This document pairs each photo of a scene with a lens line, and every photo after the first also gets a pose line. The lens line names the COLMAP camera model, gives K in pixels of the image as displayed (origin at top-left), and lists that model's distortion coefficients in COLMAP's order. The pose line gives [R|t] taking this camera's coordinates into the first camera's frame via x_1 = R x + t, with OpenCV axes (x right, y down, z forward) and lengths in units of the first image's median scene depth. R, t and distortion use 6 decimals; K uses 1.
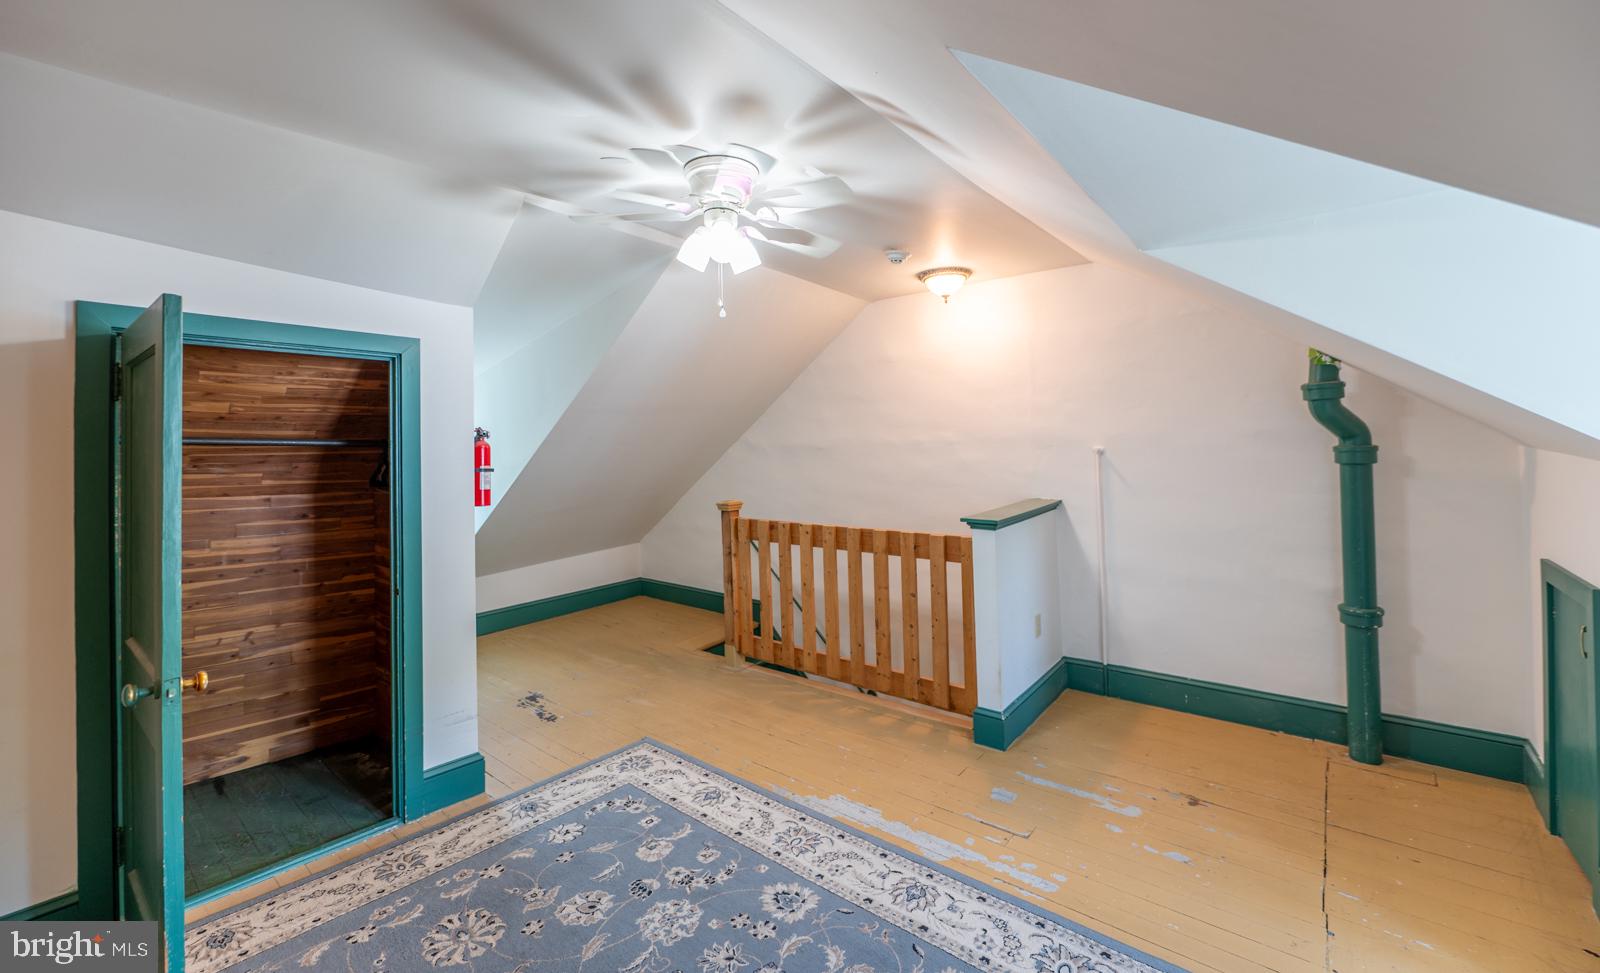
lens RADIAL K [[656.1, 0, 795.9], [0, 656.1, 449.7], [0, 0, 1]] dist [-0.000504, -0.000211]
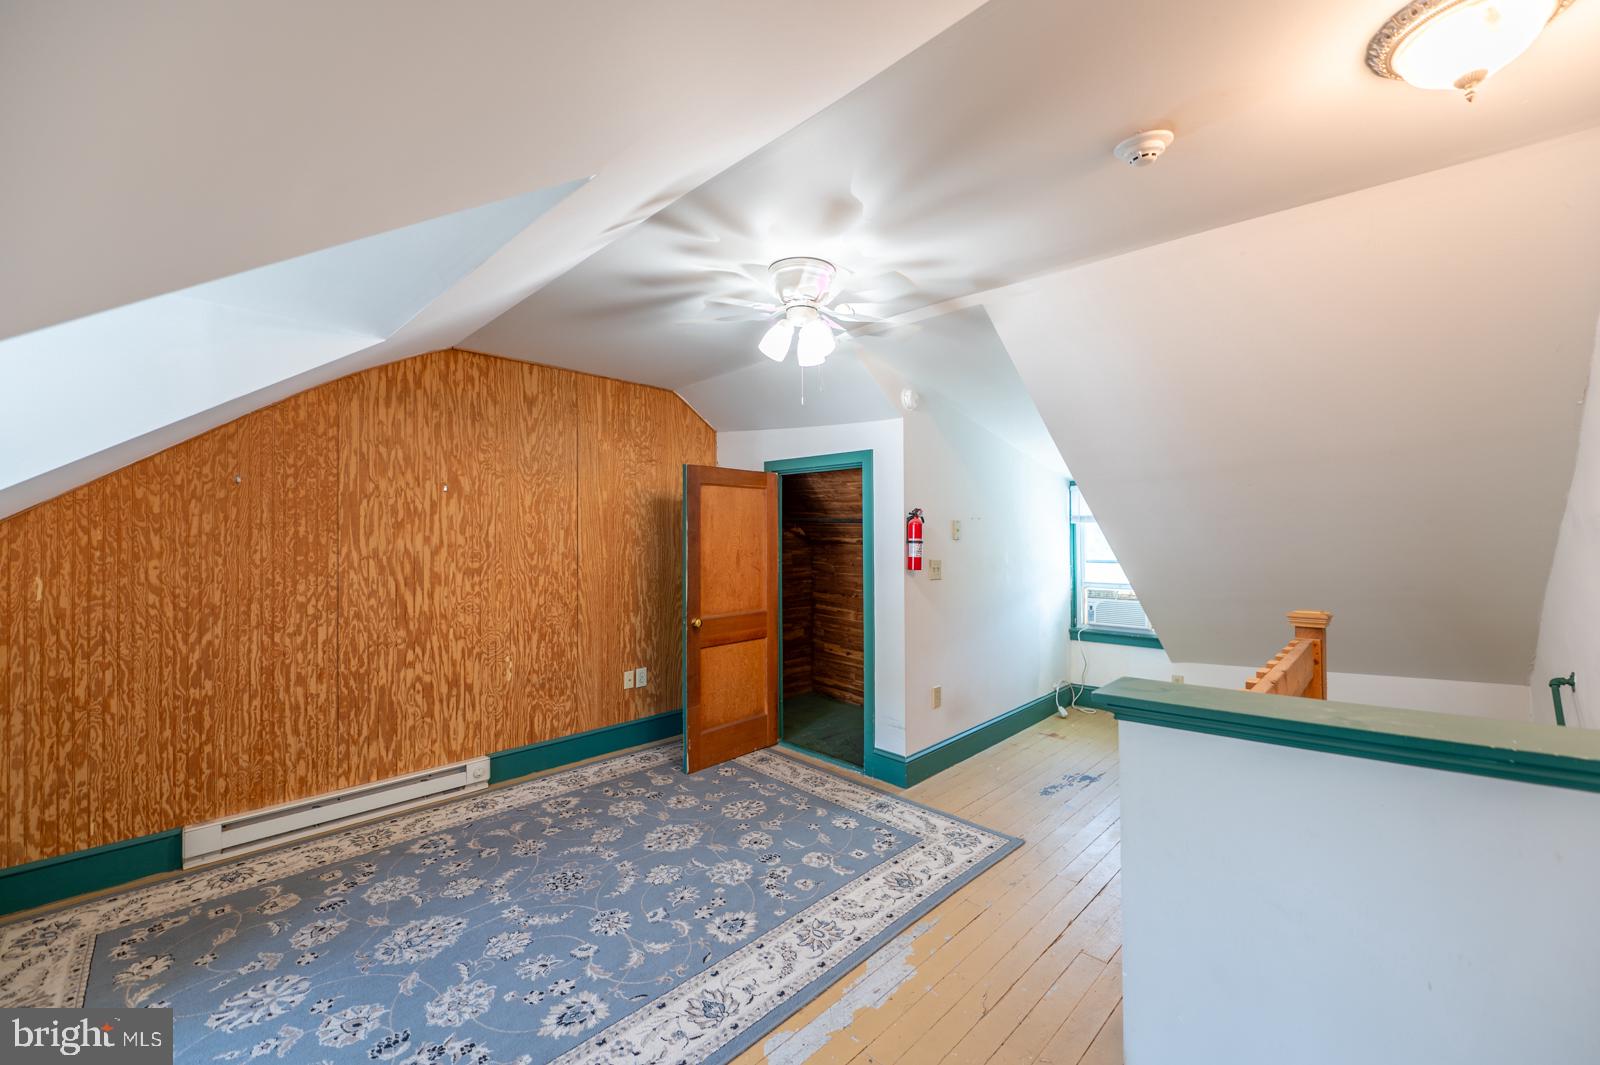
lens RADIAL K [[631.5, 0, 808.7], [0, 631.5, 550.2], [0, 0, 1]] dist [-0.004556, -0.000832]
pose [[-0.077467, 0.037317, -0.996296, 0.935643], [0.006262, 0.999298, 0.036942, -0.000913], [0.996975, -0.003377, -0.077647, 1.095266]]
